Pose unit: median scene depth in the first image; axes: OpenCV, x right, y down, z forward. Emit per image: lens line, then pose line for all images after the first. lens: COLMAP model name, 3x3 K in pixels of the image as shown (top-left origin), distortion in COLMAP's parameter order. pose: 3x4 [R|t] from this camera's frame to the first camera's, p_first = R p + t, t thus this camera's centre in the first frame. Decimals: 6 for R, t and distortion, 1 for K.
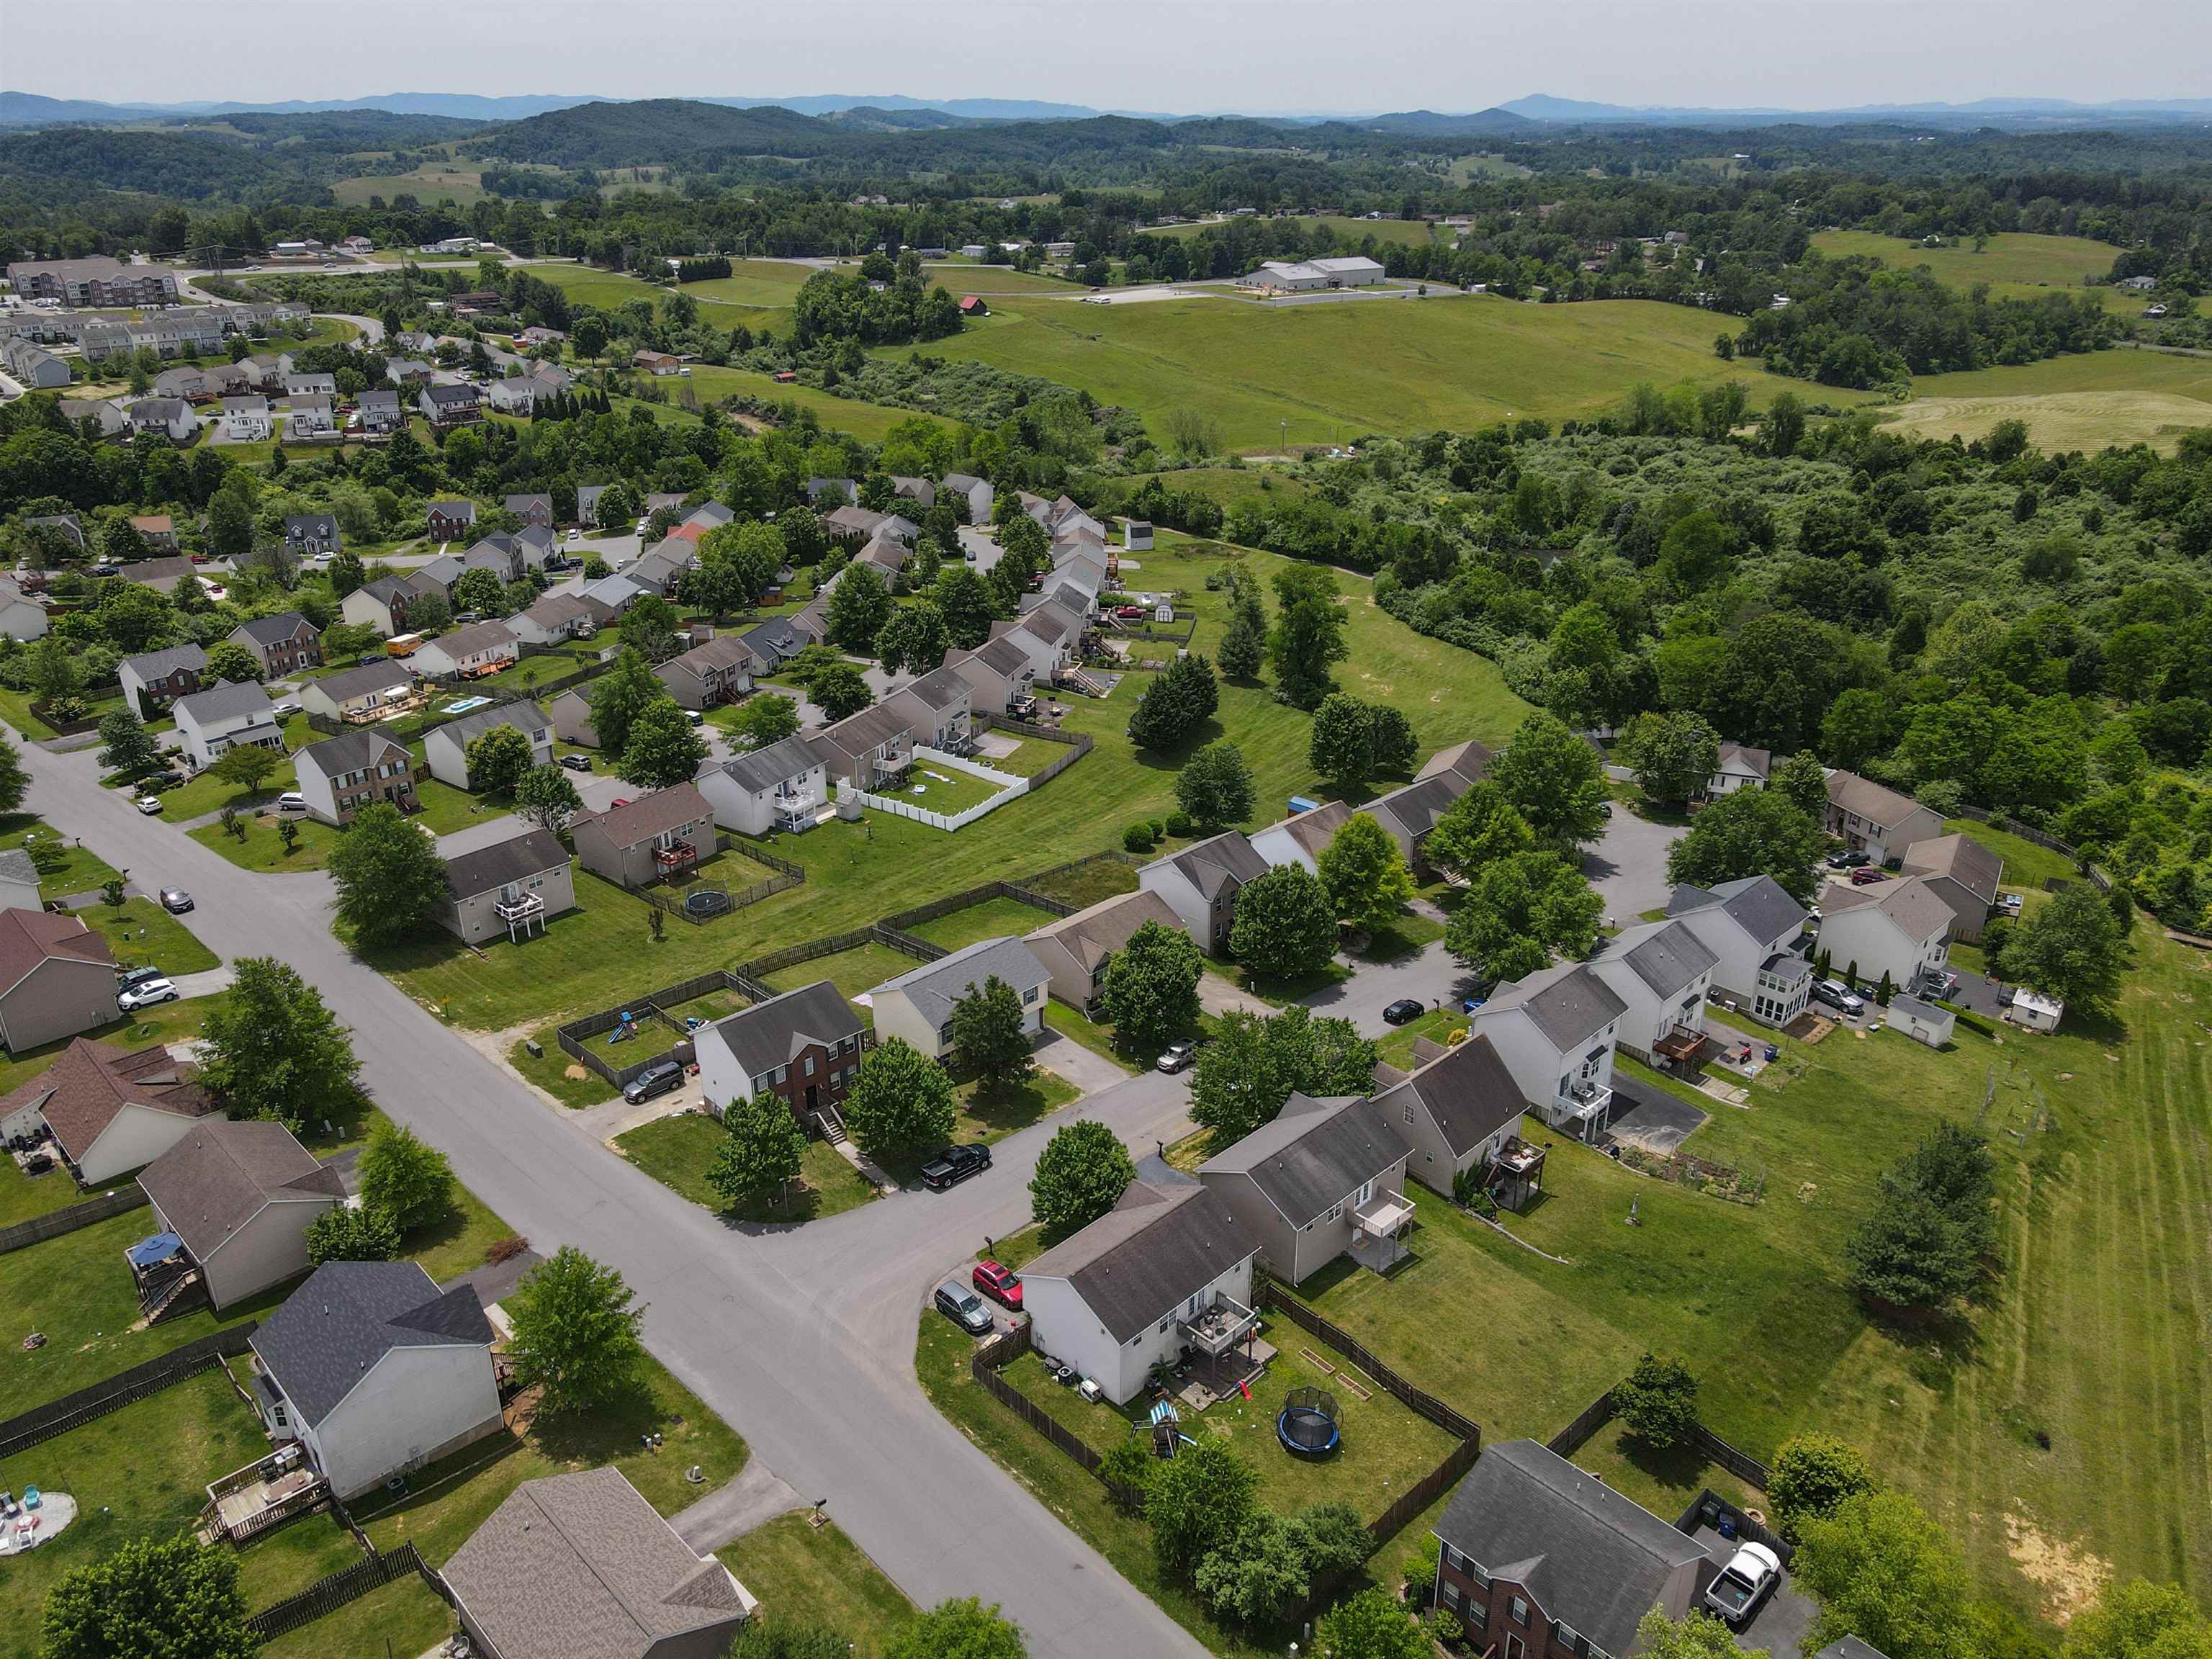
lens RADIAL K [[1618.1, 0, 1111.8], [0, 1618.1, 832.6], [0, 0, 1]] dist [0.009761, 0.011554]
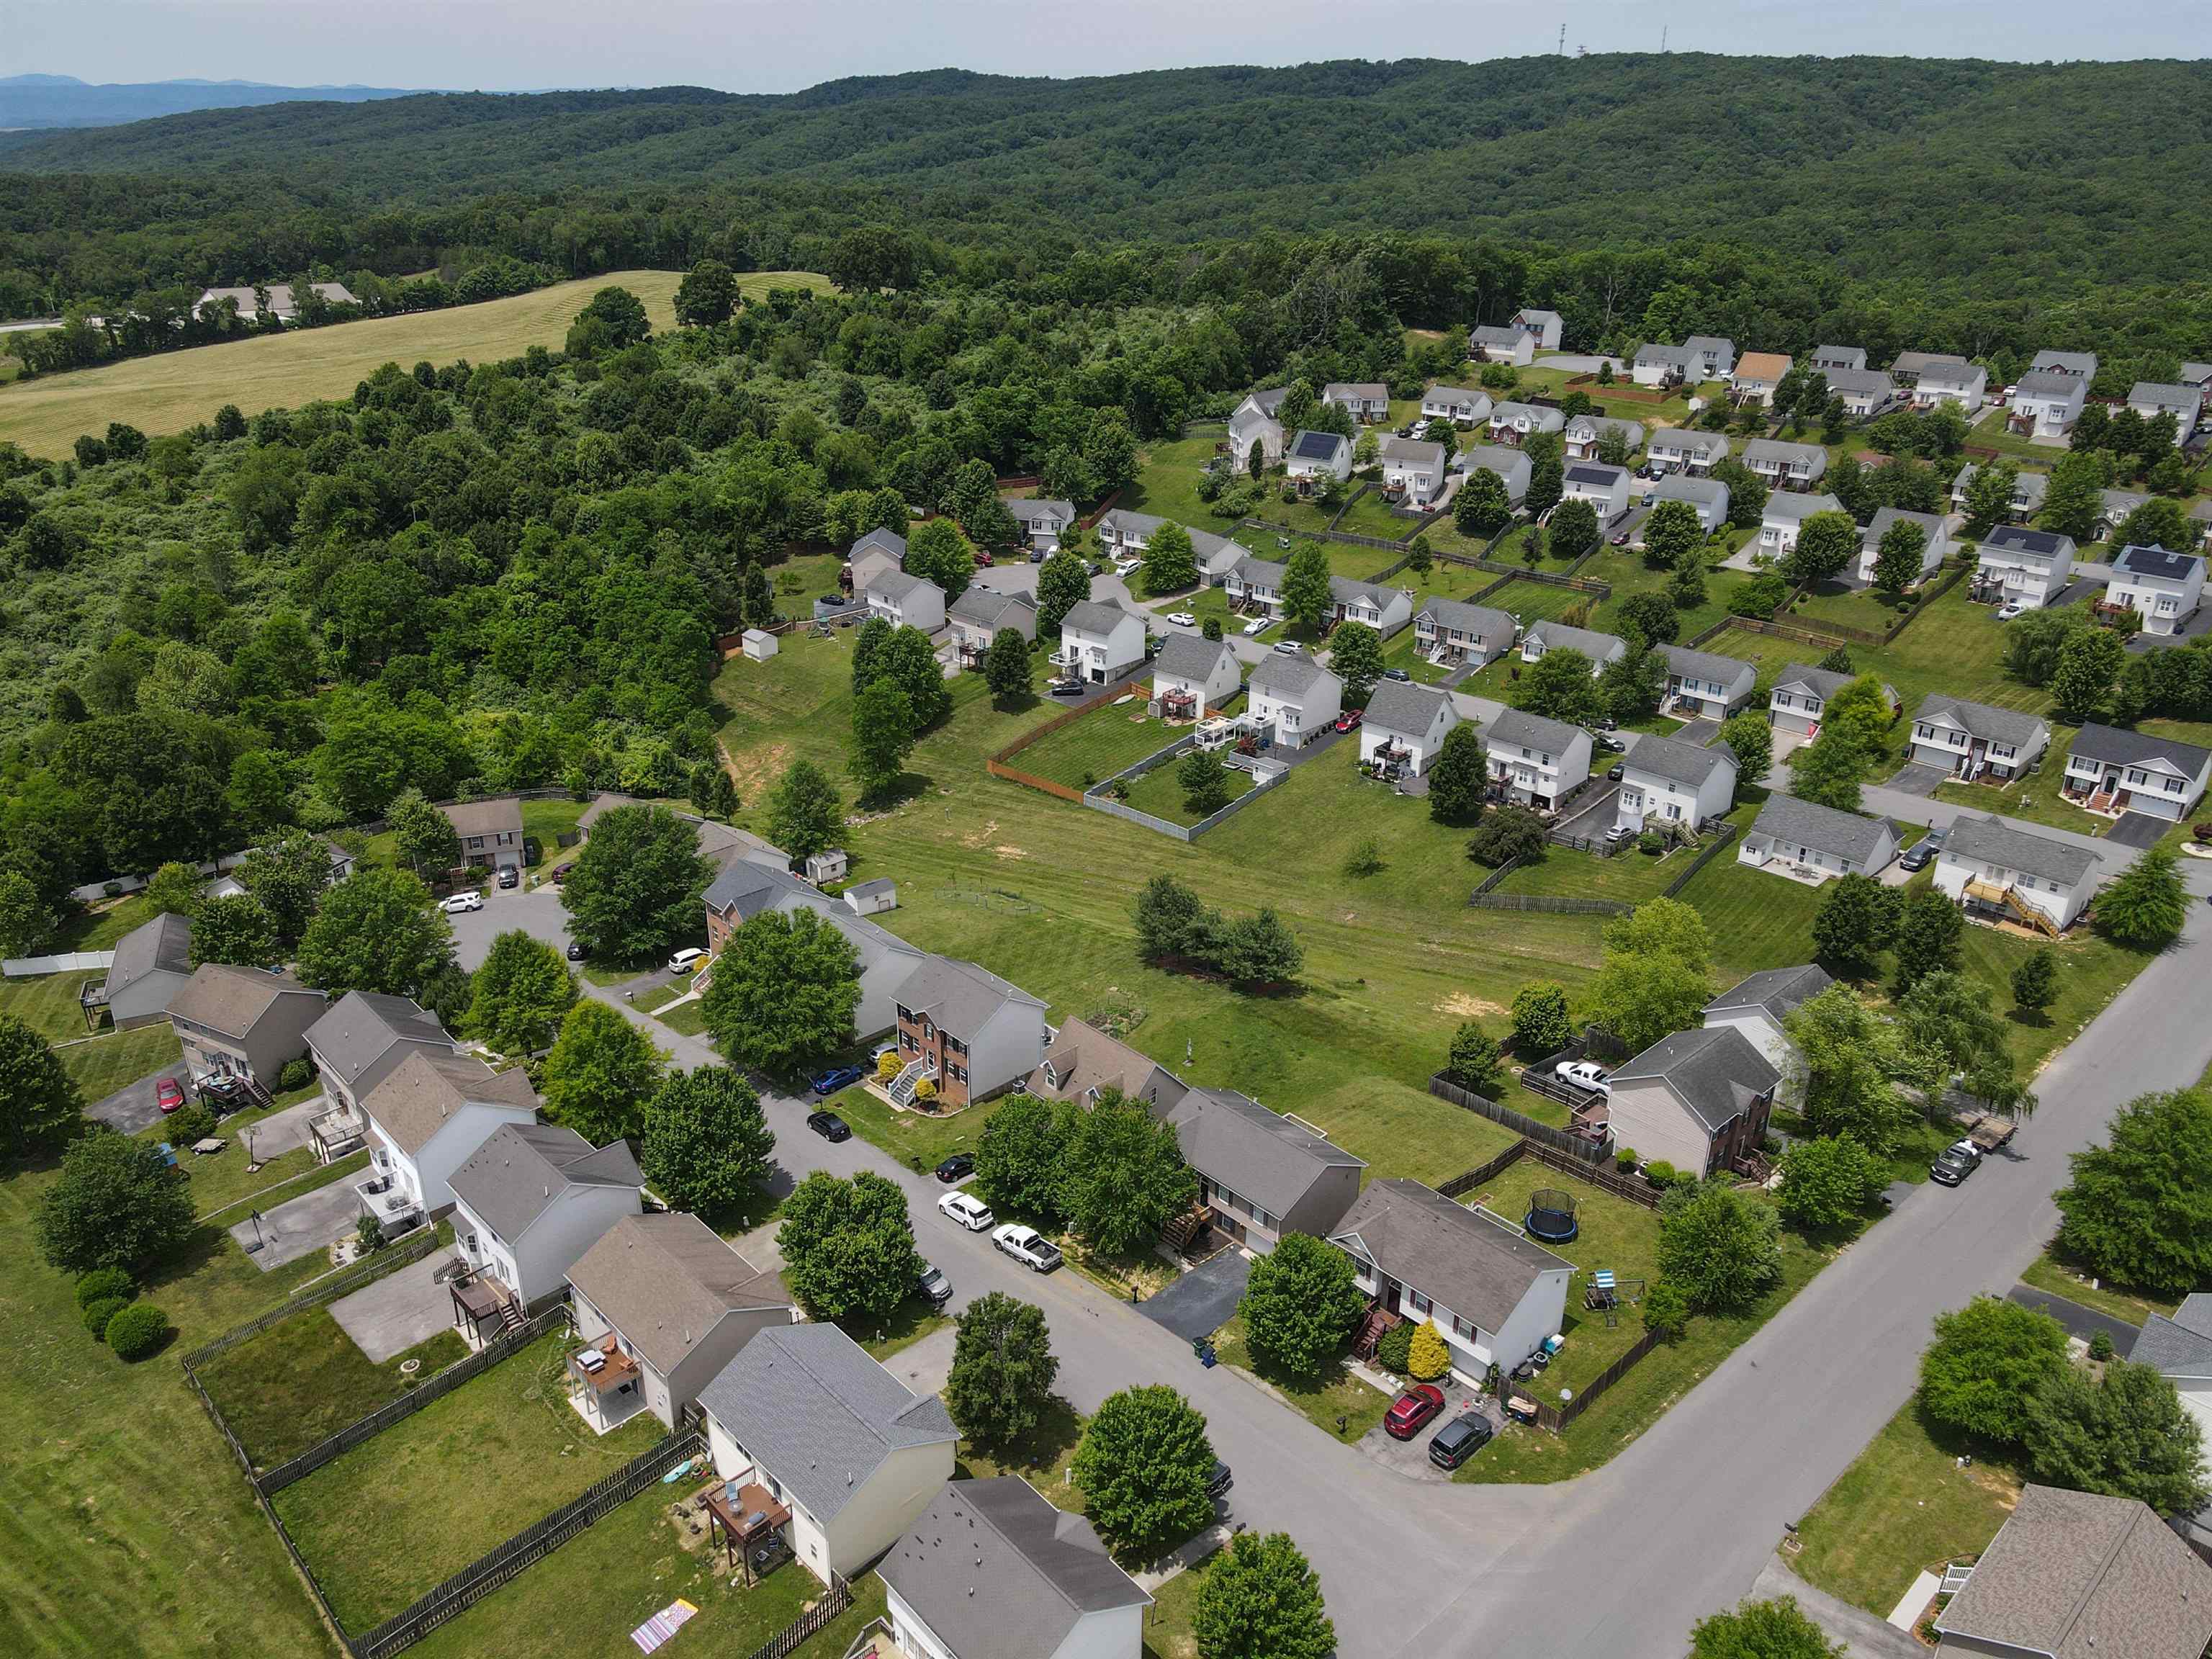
lens RADIAL K [[1624.2, 0, 1106.0], [0, 1624.2, 829.5], [0, 0, 1]] dist [-0.001278, 0.038022]
pose [[0.028740, -0.401187, 0.915545, -0.524008], [0.398170, 0.844717, 0.357651, -0.265108], [-0.916861, 0.354263, 0.184018, 0.586538]]
